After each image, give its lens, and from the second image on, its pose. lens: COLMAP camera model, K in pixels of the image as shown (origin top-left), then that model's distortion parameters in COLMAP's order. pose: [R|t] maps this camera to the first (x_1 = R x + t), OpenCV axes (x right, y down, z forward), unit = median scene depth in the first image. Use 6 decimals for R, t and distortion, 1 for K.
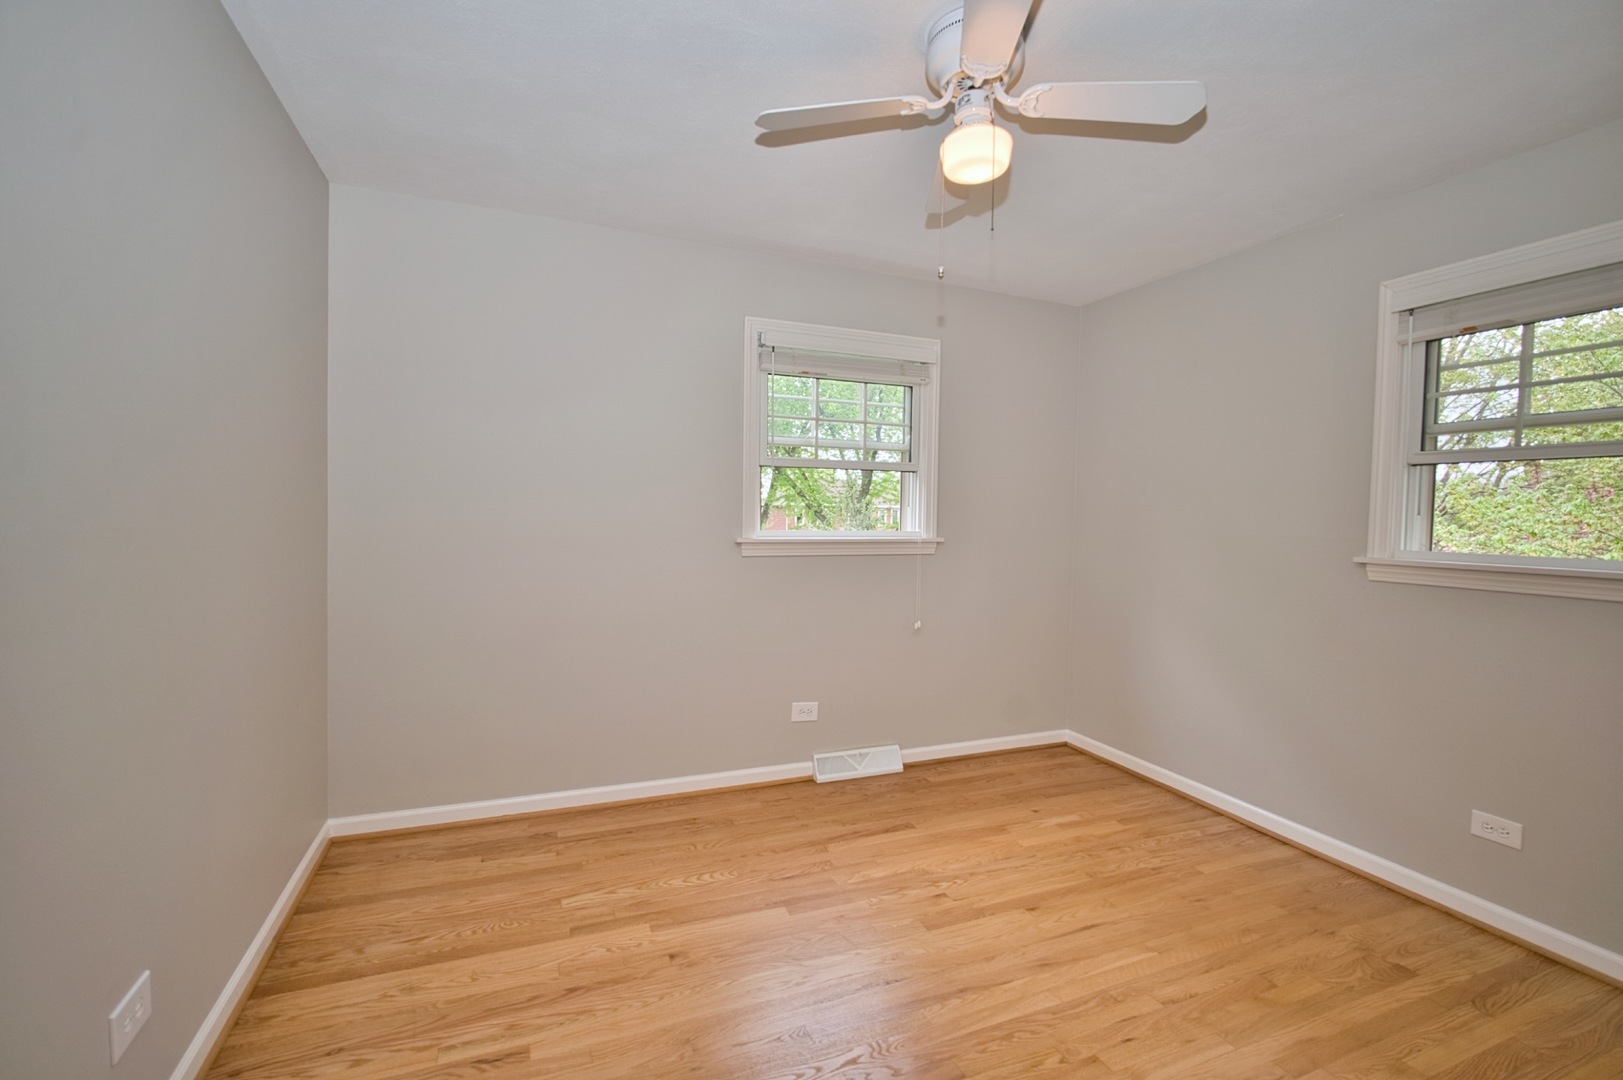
lens RADIAL K [[704.6, 0, 818.7], [0, 704.6, 541.8], [0, 0, 1]] dist [-0.023637, 0.006542]
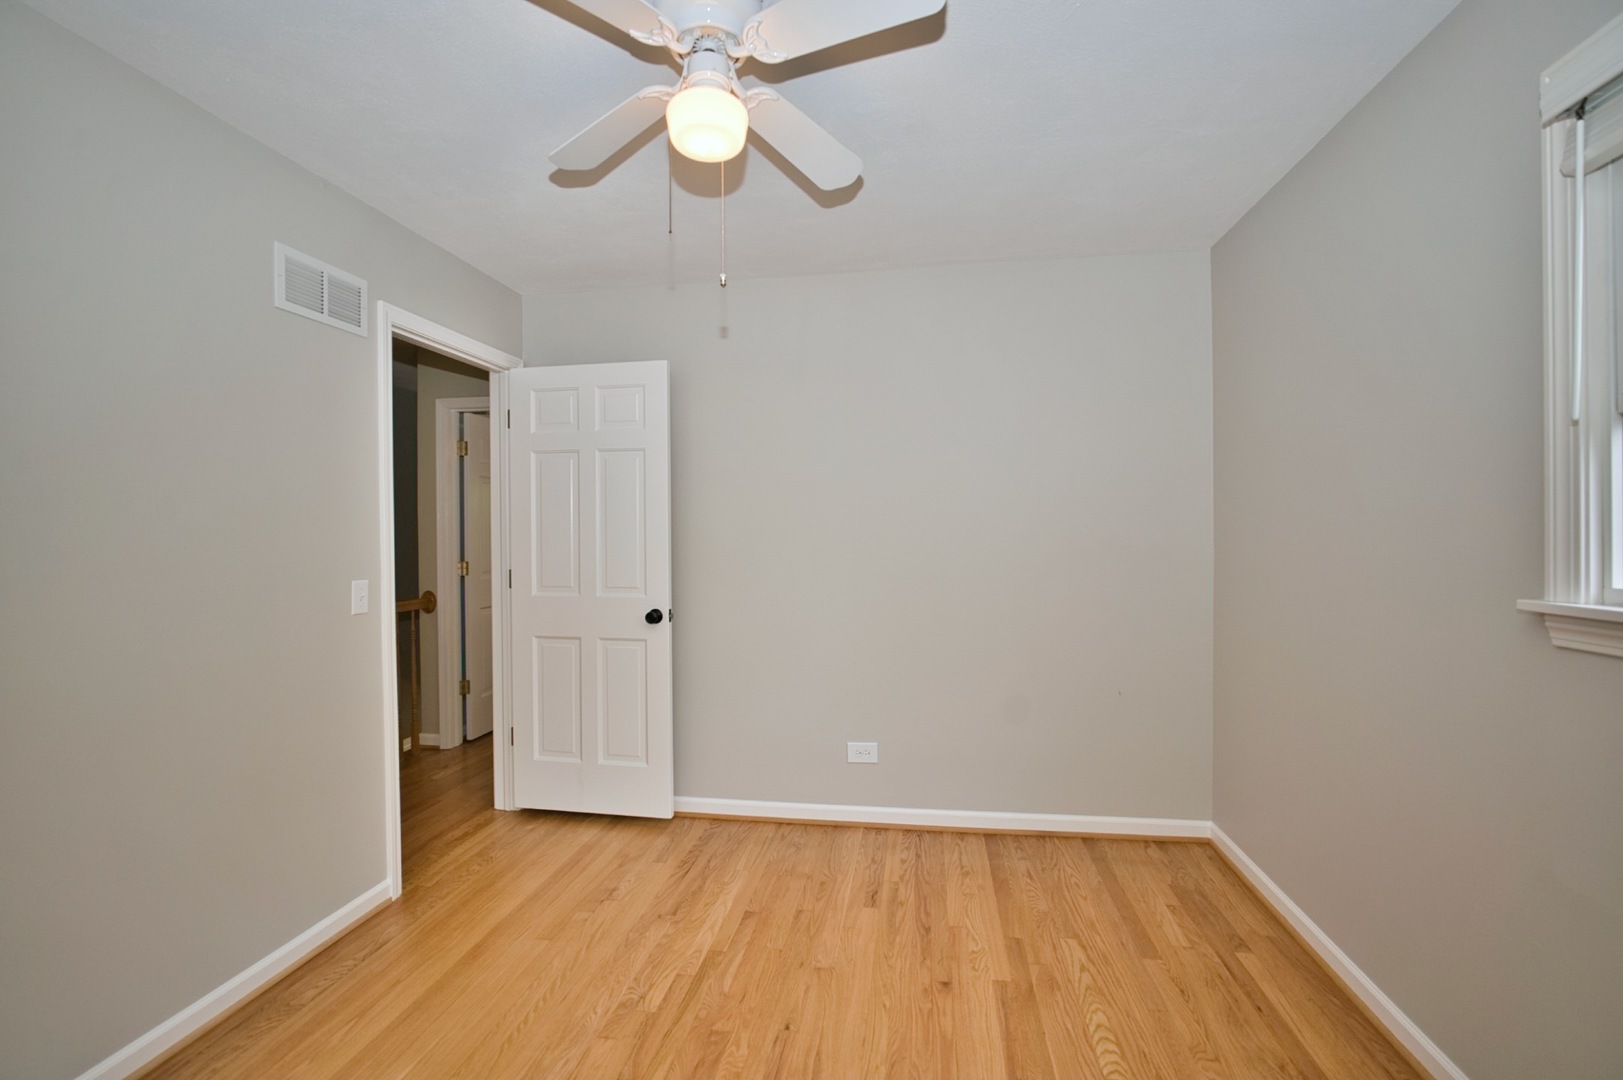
lens RADIAL K [[704.6, 0, 797.8], [0, 704.6, 539.2], [0, 0, 1]] dist [-0.023637, 0.006542]
pose [[-0.526630, -0.009788, -0.850038, 0.684374], [-0.047983, 0.998682, 0.018228, -0.036729], [0.848739, 0.050387, -0.526405, 1.209333]]
